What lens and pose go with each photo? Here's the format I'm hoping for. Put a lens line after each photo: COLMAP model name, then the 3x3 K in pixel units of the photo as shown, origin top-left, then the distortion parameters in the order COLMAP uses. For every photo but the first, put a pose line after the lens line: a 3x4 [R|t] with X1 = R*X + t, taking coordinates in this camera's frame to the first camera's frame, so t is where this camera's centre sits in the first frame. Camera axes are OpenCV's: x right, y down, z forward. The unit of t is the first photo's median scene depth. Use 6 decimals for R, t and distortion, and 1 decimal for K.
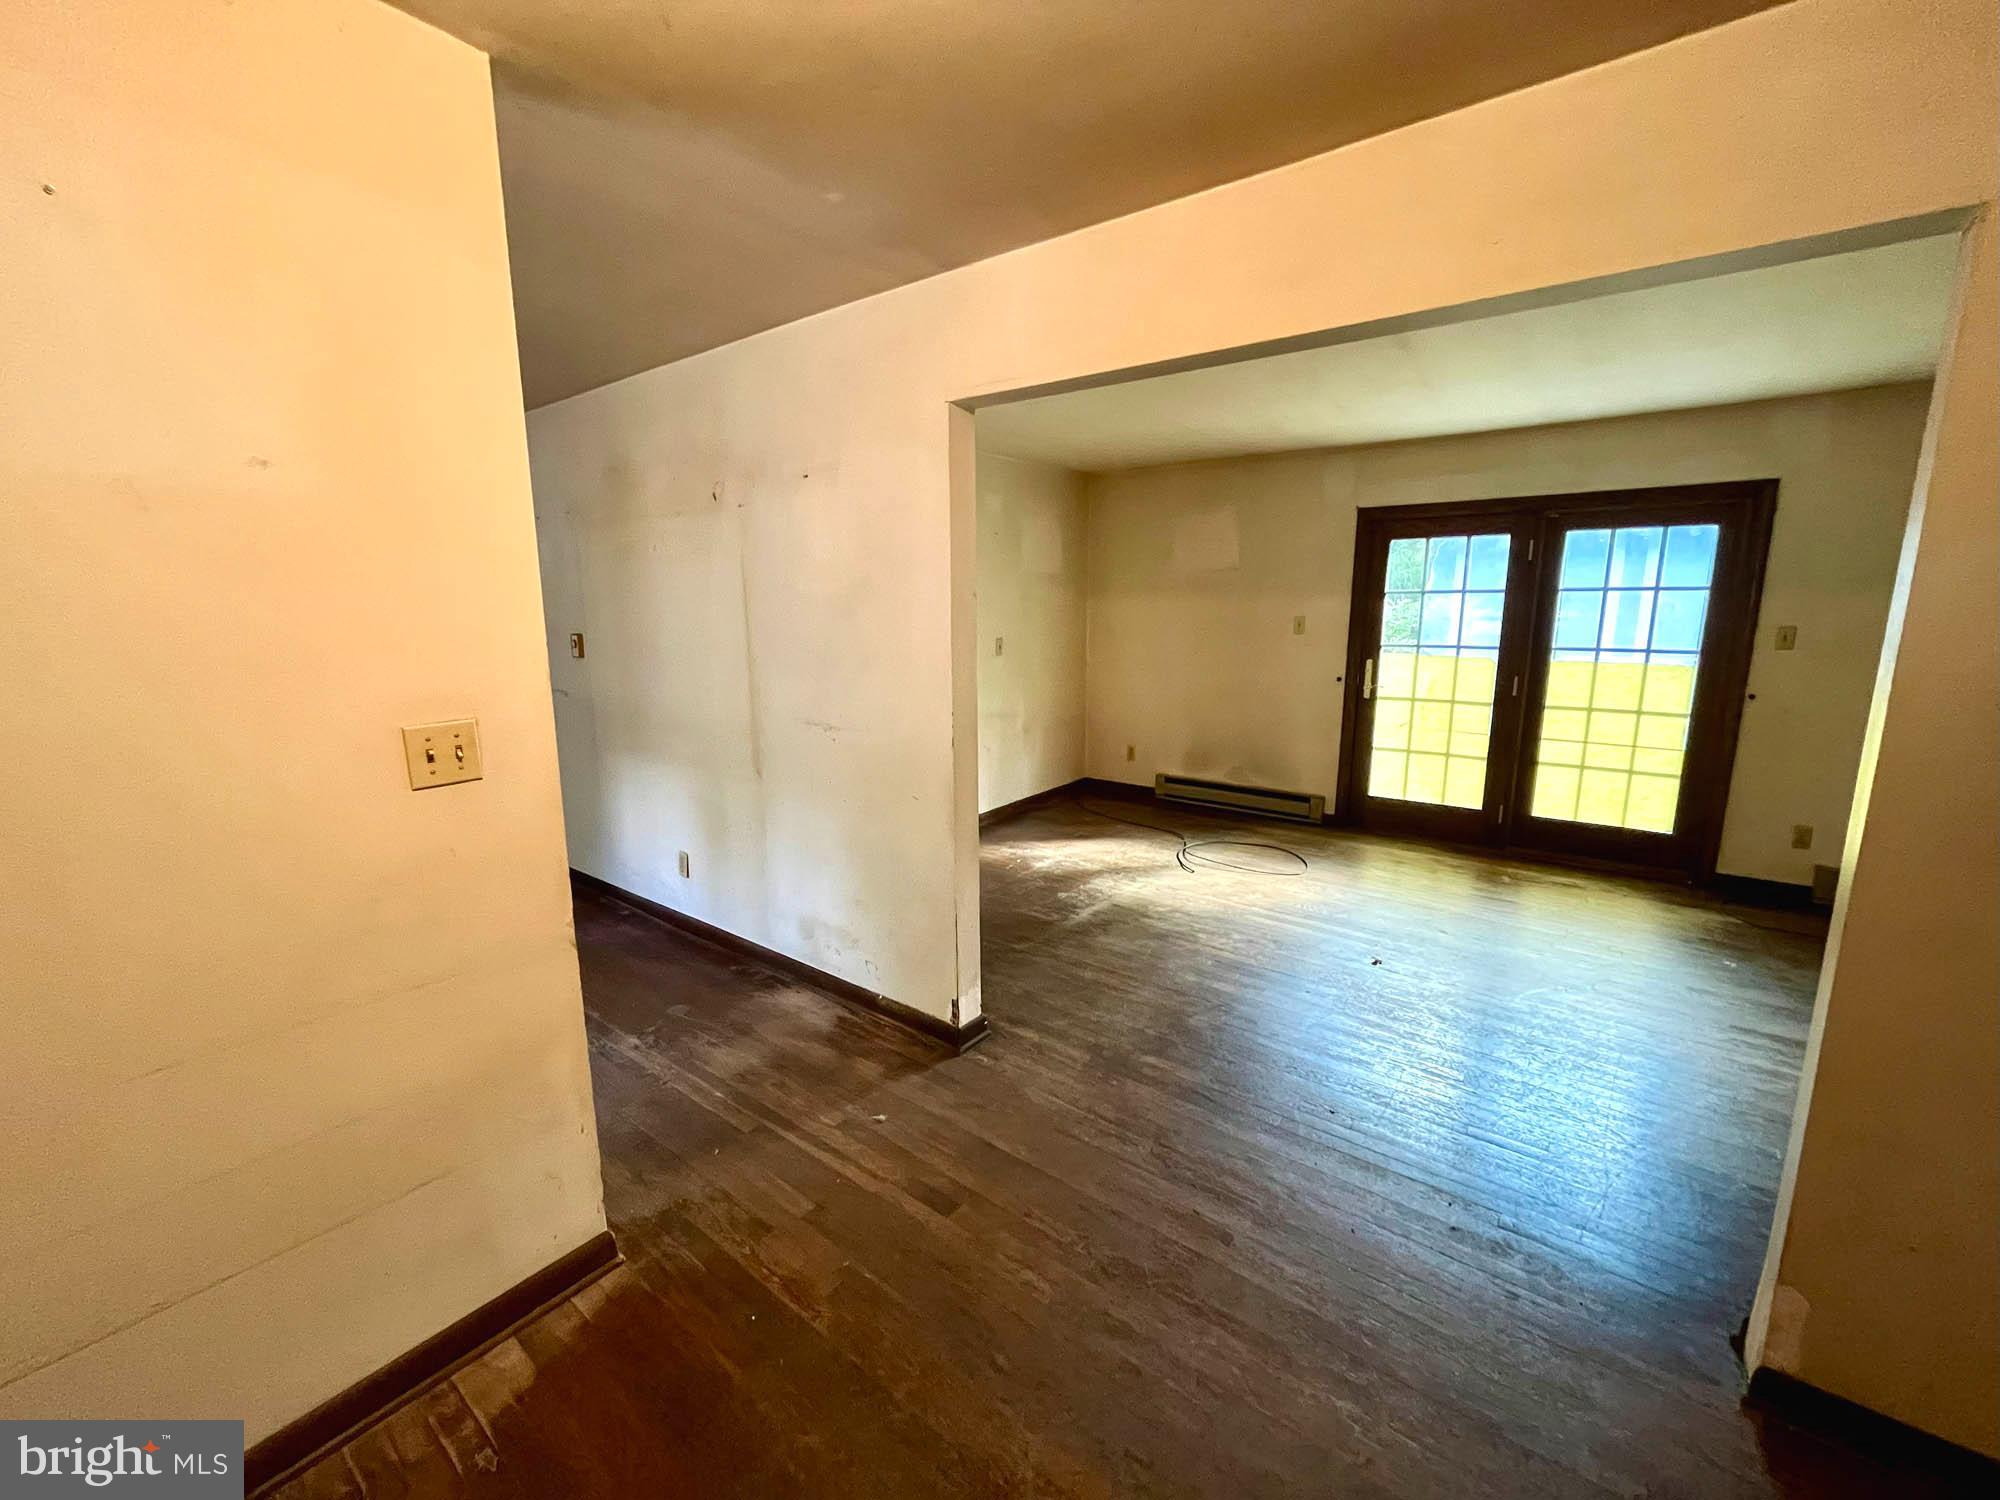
lens RADIAL K [[804.1, 0, 995.9], [0, 804.1, 747.1], [0, 0, 1]] dist [0.000108, -0.000187]
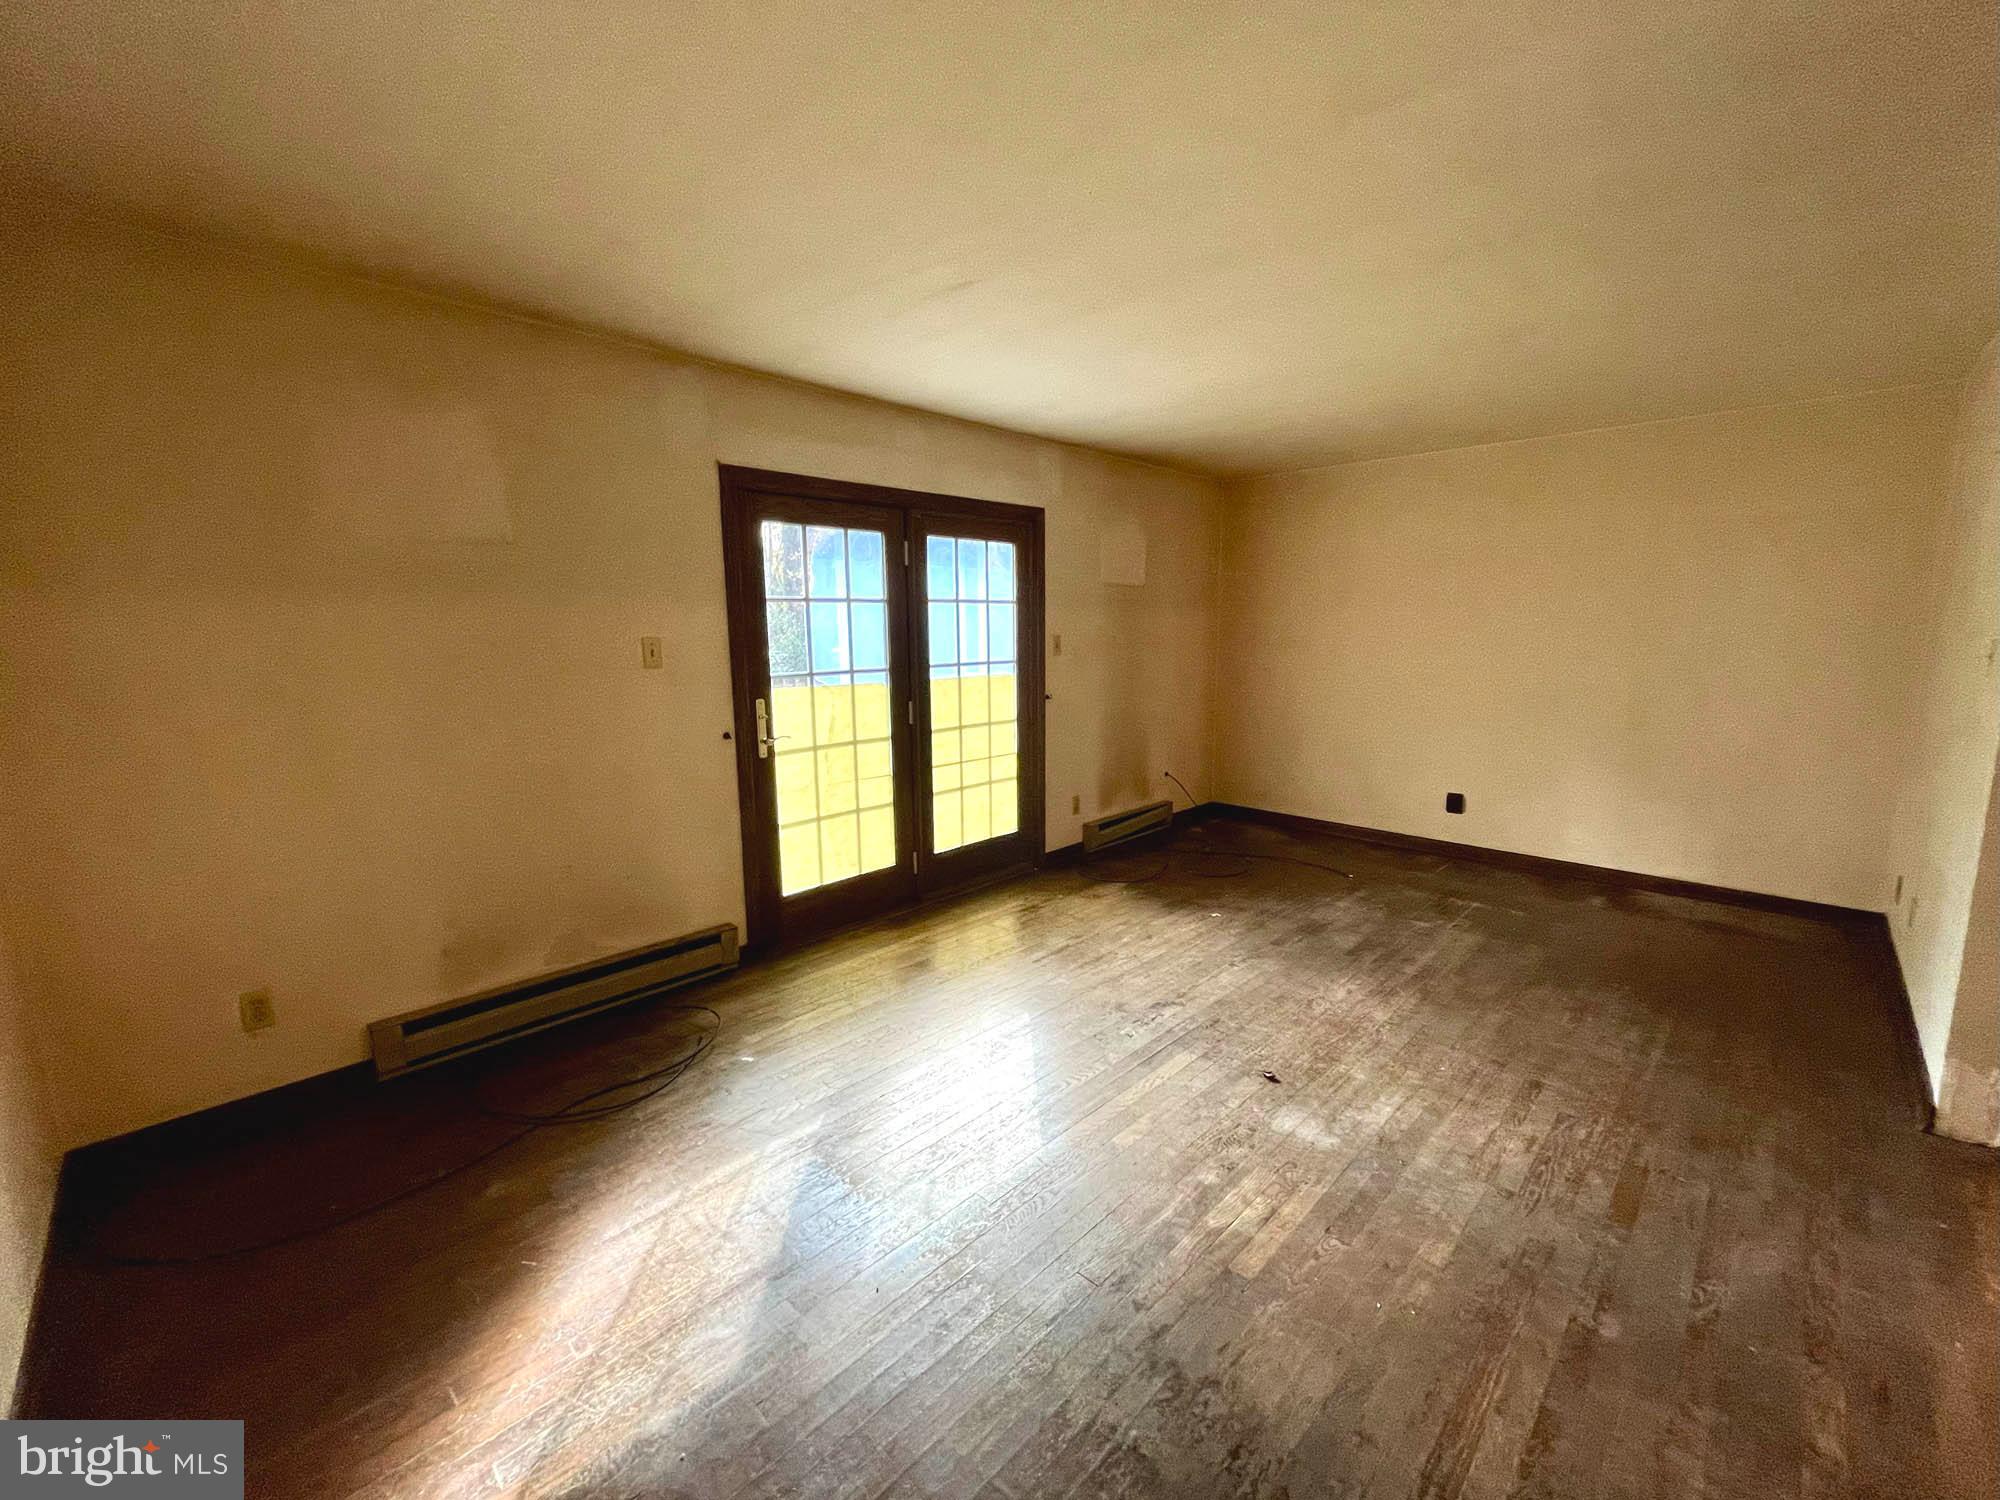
lens RADIAL K [[804.1, 0, 999.2], [0, 804.1, 751.3], [0, 0, 1]] dist [0.000108, -0.000187]
pose [[0.137701, -0.147041, 0.979498, -0.174873], [0.191646, 0.974186, 0.119302, -0.115314], [-0.971756, 0.171289, 0.162326, 0.748676]]
